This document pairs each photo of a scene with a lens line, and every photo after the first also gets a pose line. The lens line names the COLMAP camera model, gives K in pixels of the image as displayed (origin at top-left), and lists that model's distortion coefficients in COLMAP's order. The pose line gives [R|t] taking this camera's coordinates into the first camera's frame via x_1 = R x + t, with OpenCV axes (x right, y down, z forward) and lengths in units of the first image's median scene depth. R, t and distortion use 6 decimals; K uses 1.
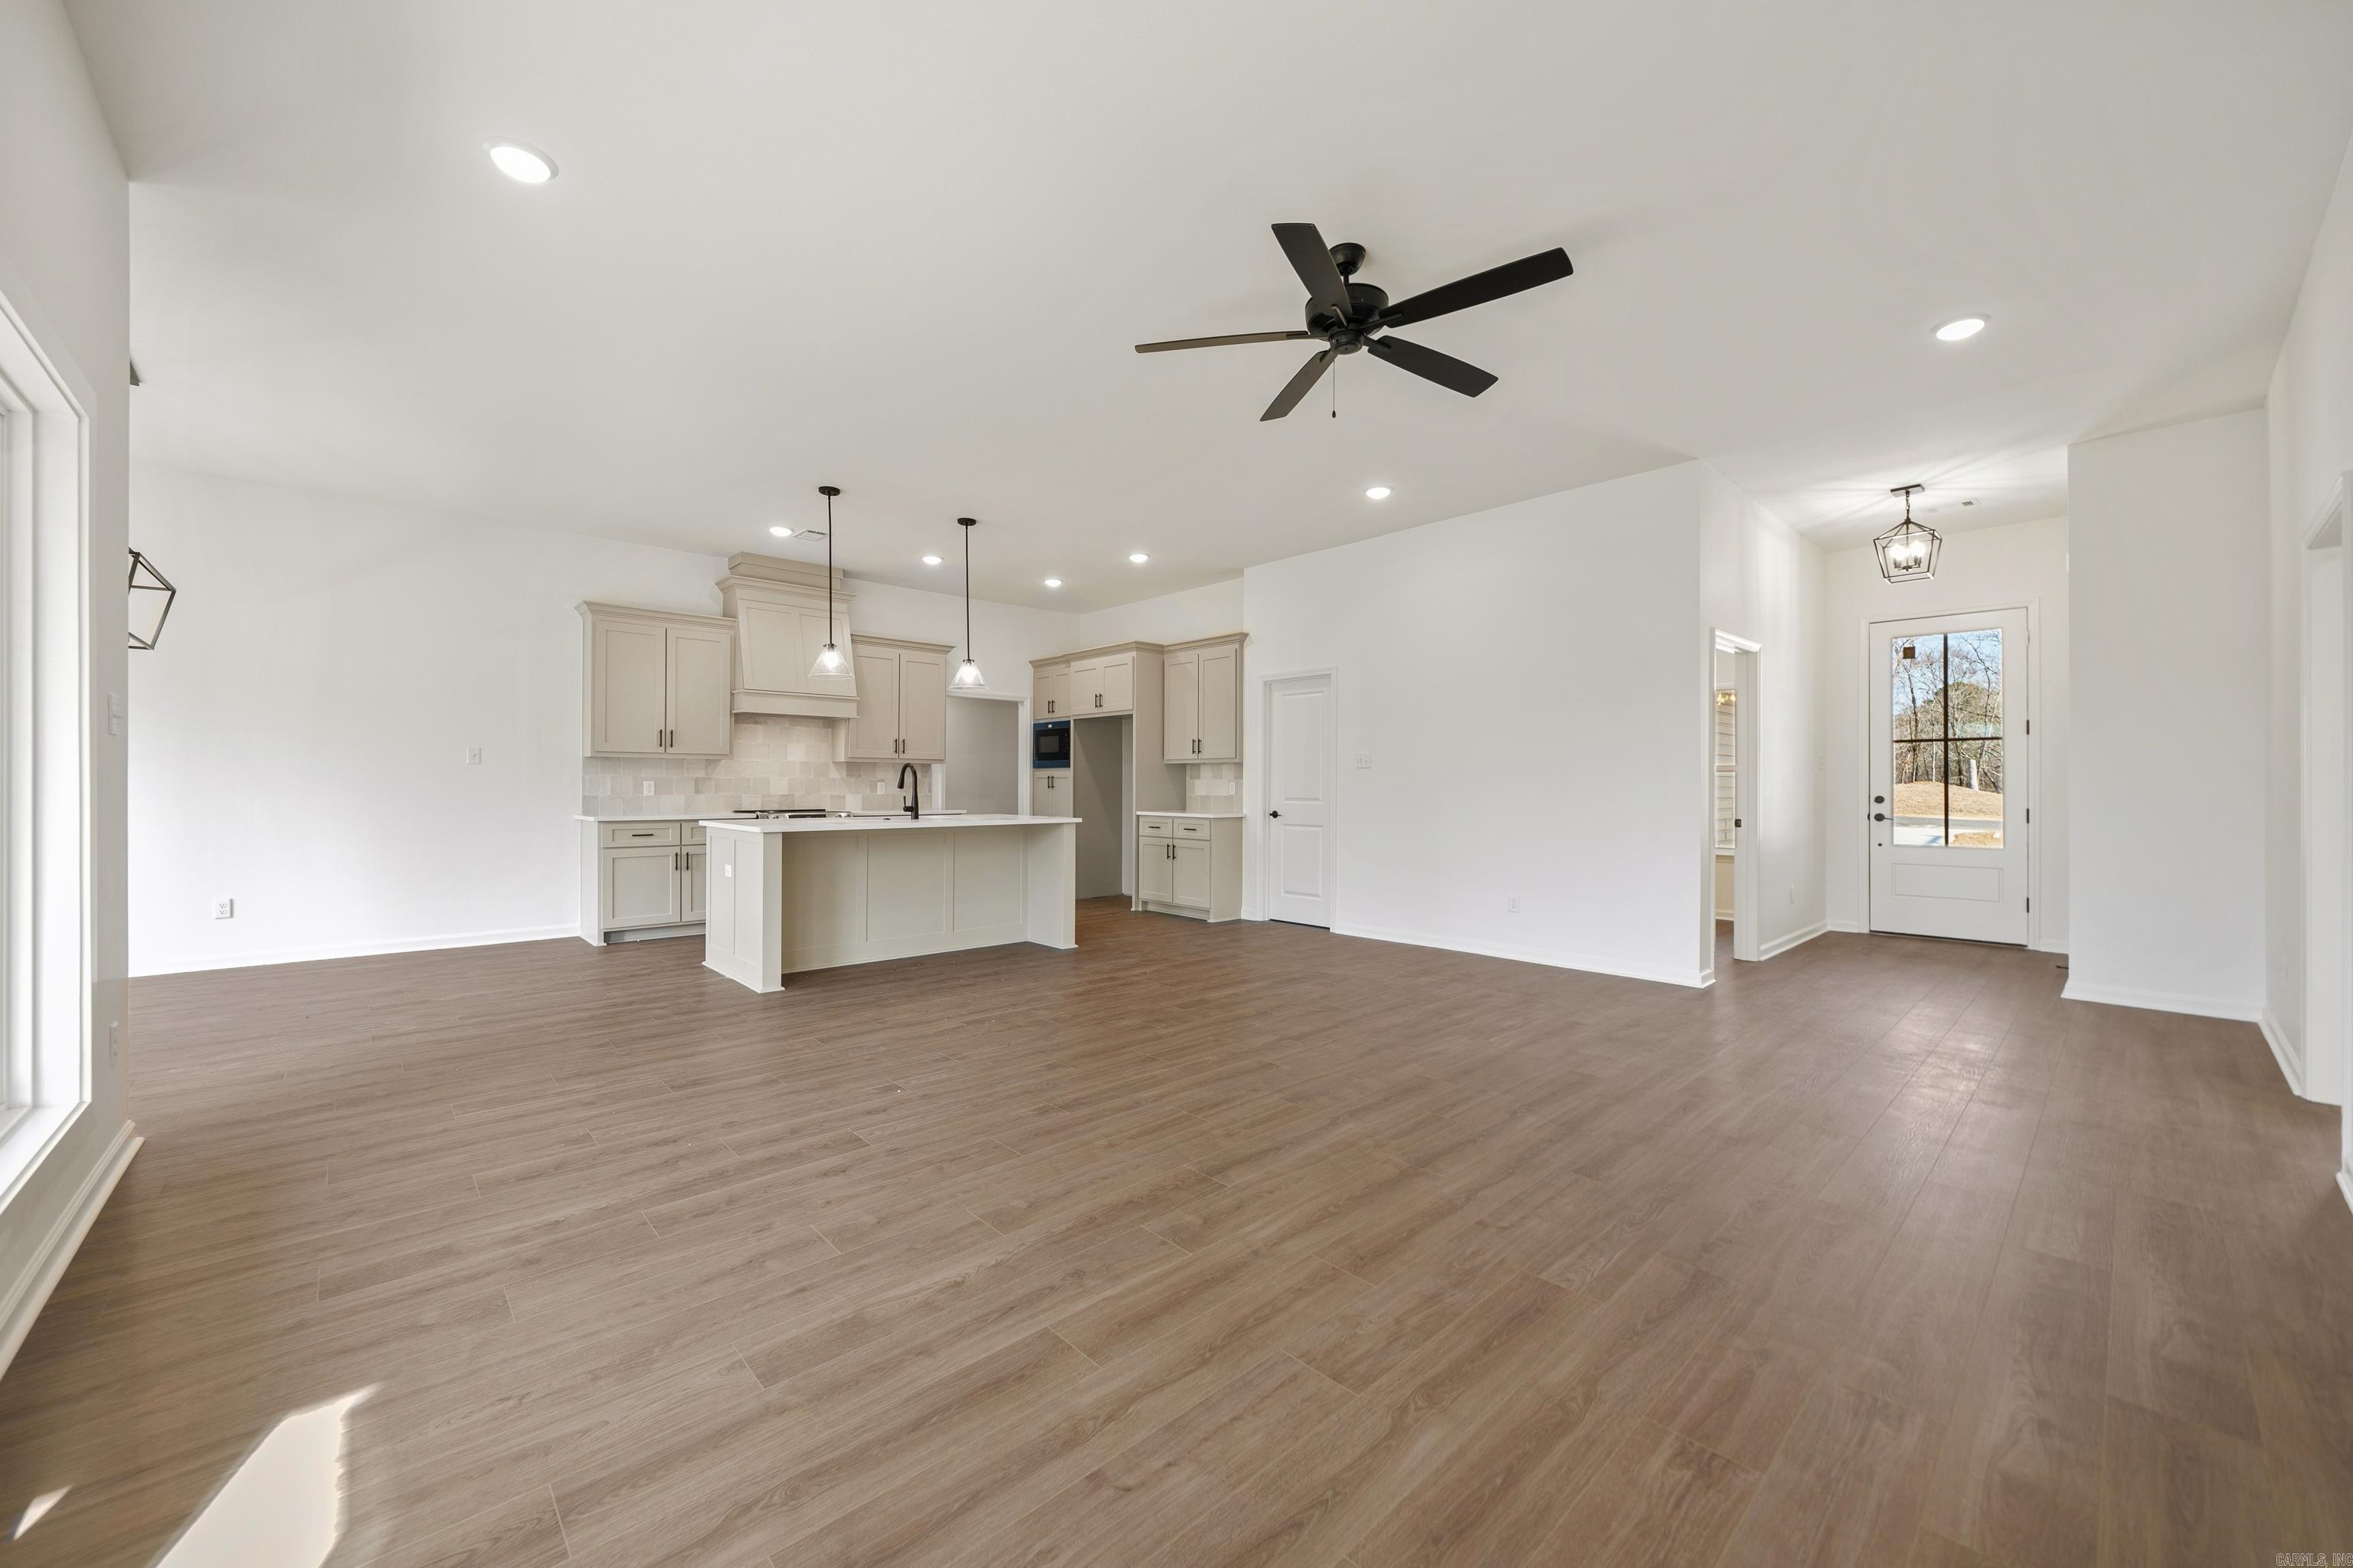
lens RADIAL K [[893.9, 0, 1165.3], [0, 893.9, 784.6], [0, 0, 1]] dist [0.000045, 0.000139]
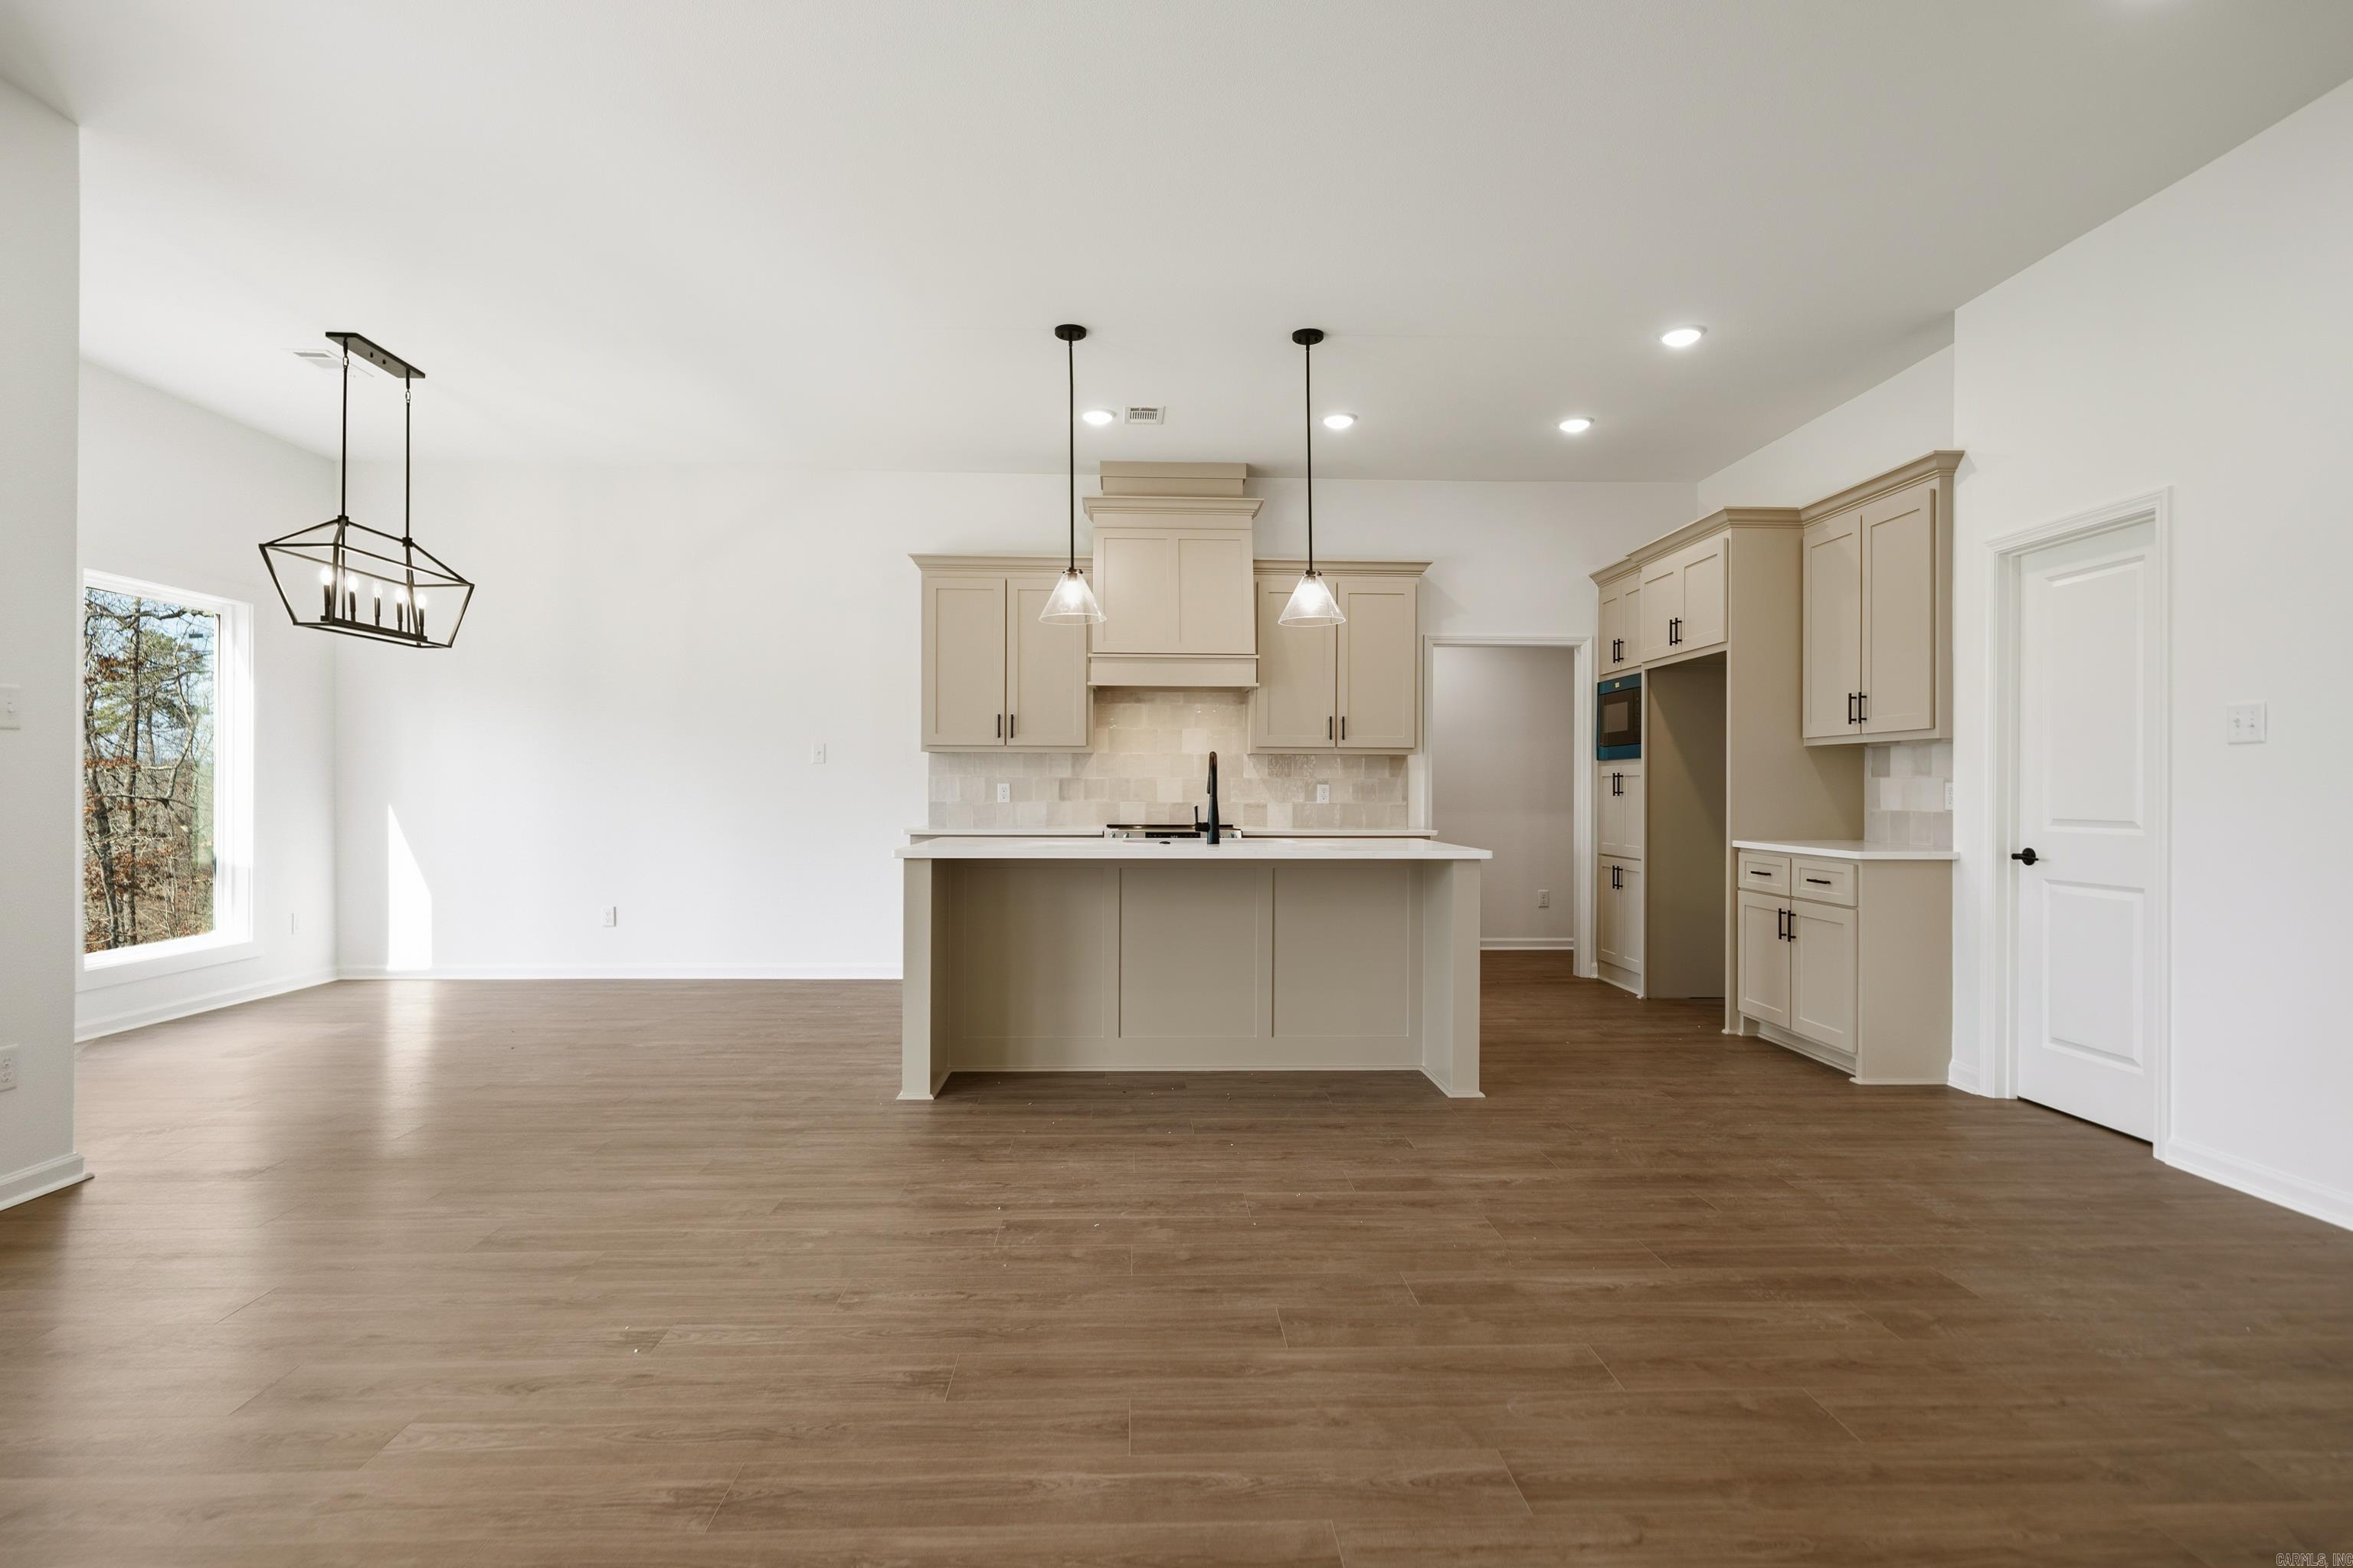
lens RADIAL K [[1216.0, 0, 1176.5], [0, 1216.0, 784.0], [0, 0, 1]] dist [0.003595, 0.000767]
pose [[0.764308, -0.002215, -0.644848, 0.200182], [-0.000944, 0.999989, -0.004554, 0.001102], [0.644851, 0.004089, 0.764298, 0.301770]]
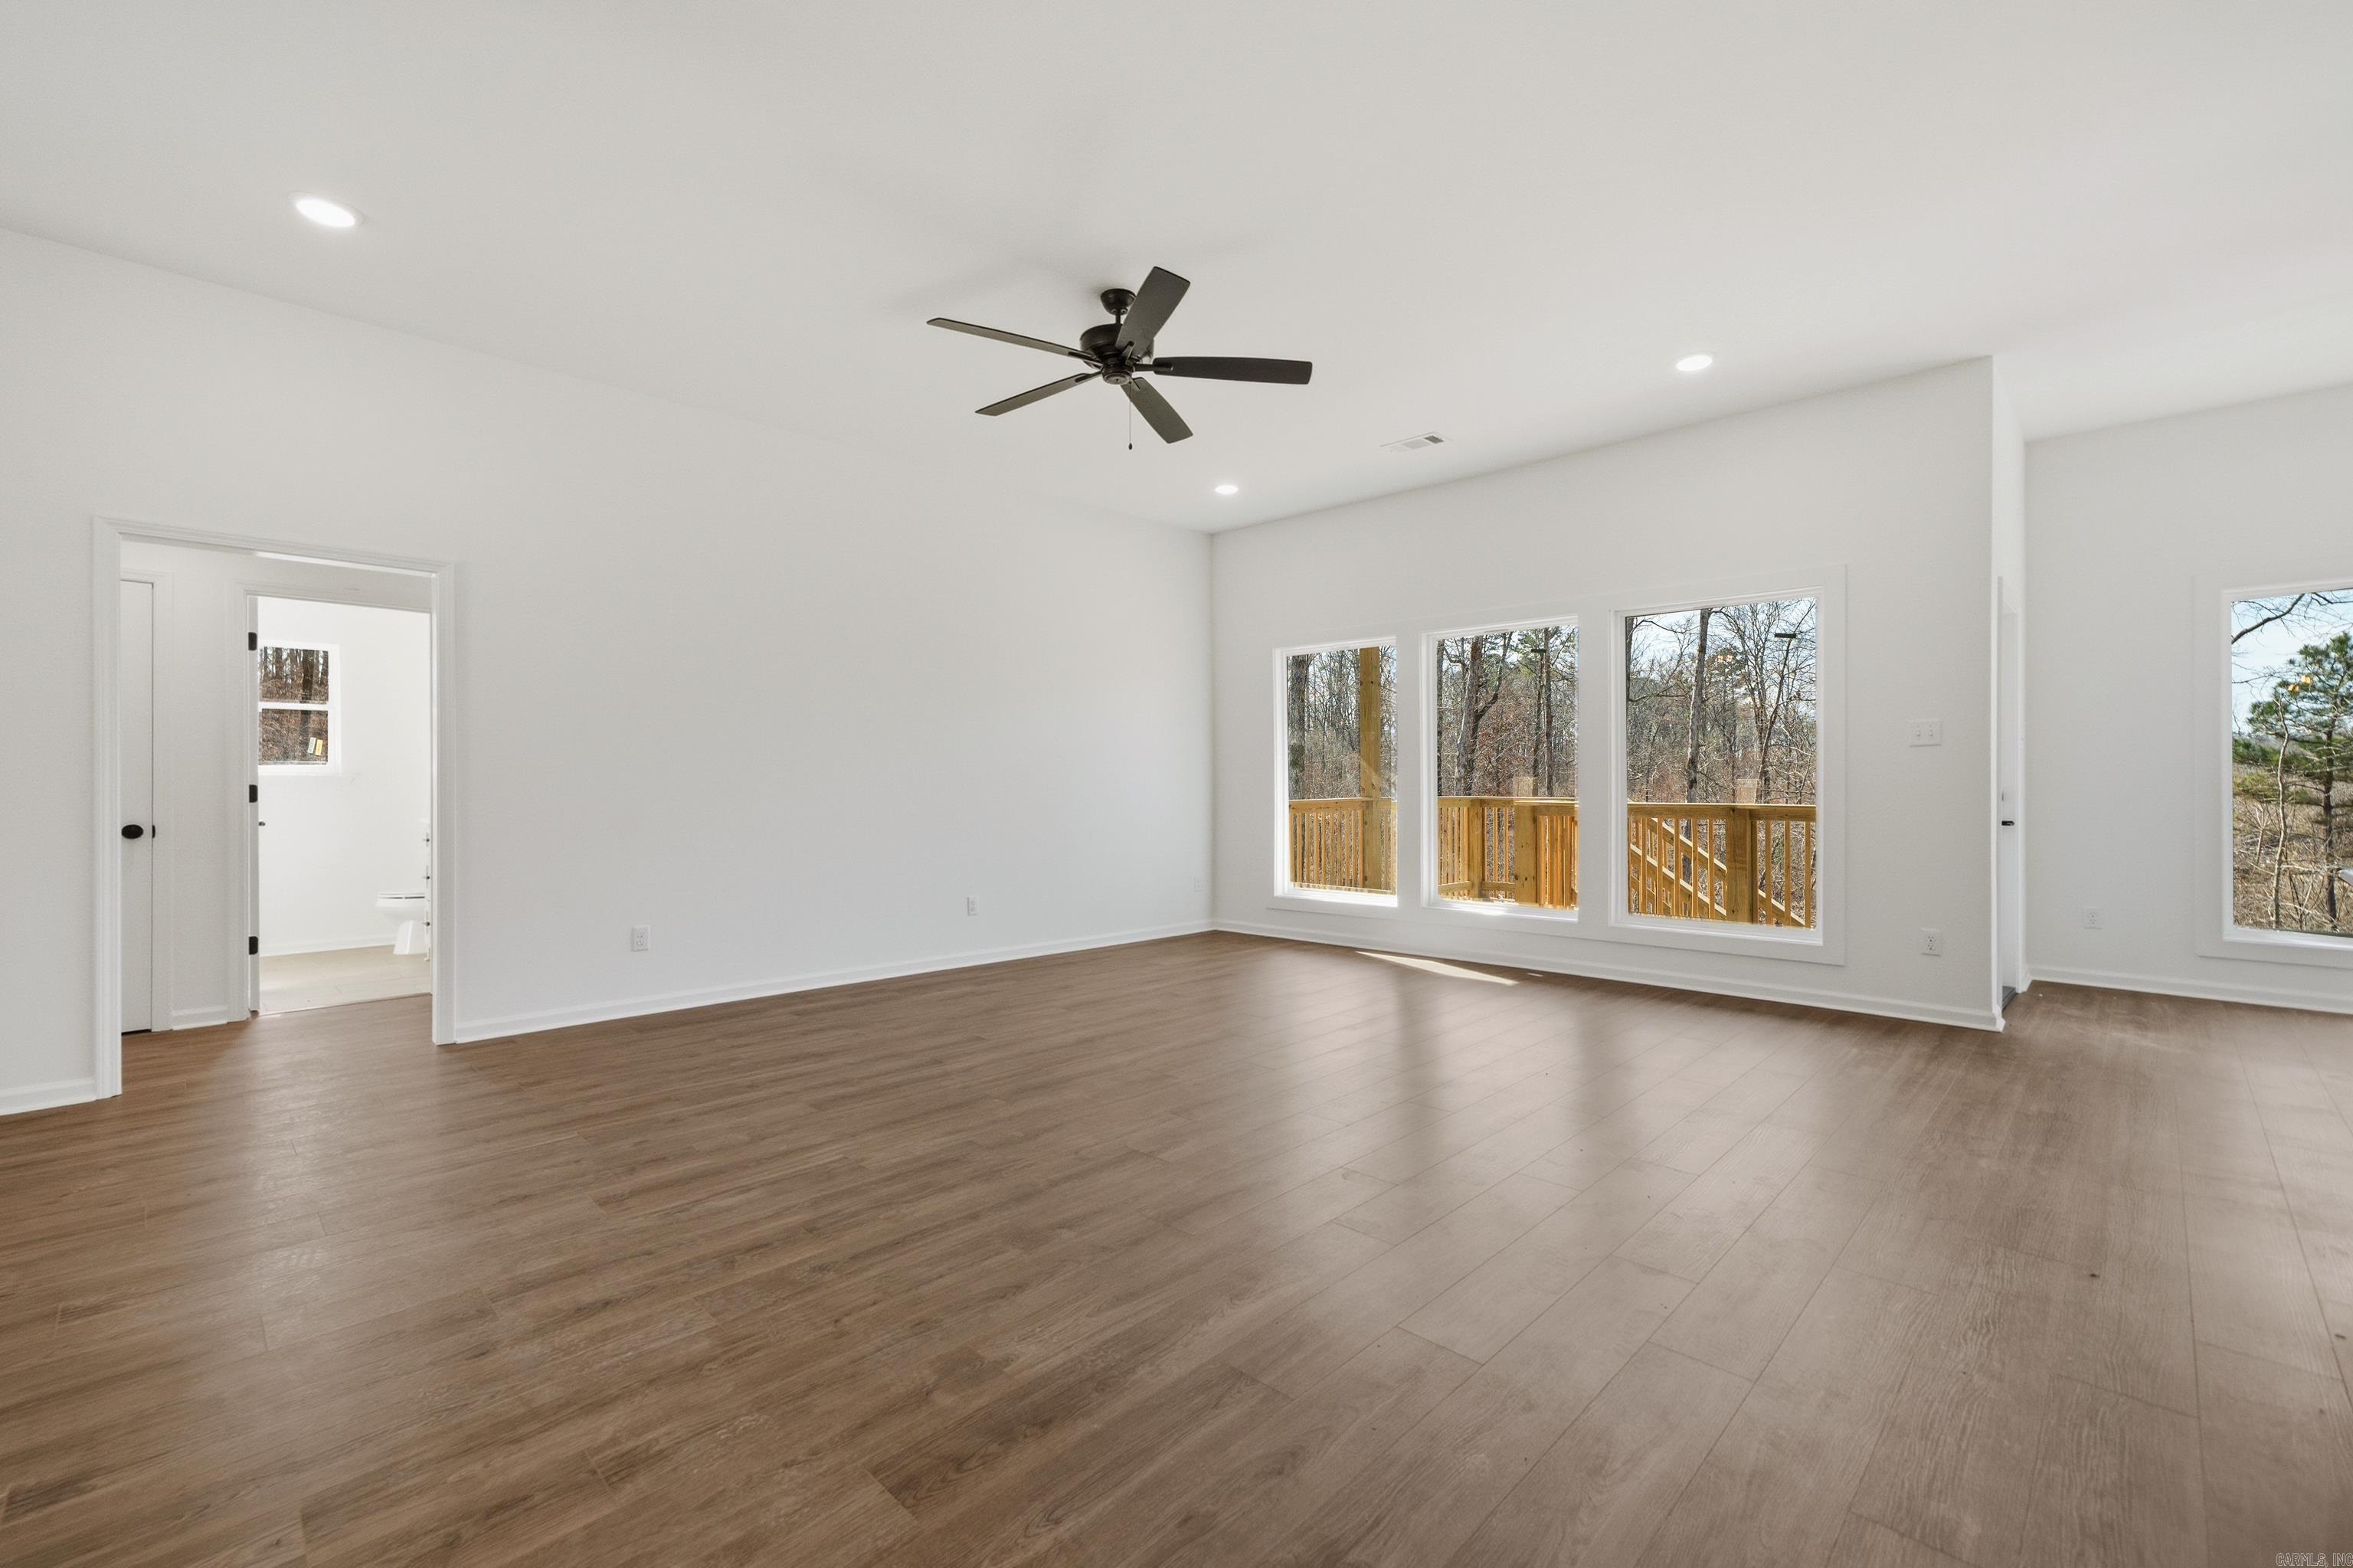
lens RADIAL K [[994.7, 0, 1174.9], [0, 994.7, 791.5], [0, 0, 1]] dist [-0.010208, 0.000839]
pose [[-0.998290, -0.000918, -0.058443, 0.090063], [-0.001265, 0.999982, 0.005893, 0.005926], [0.058437, 0.005957, -0.998273, 0.989359]]
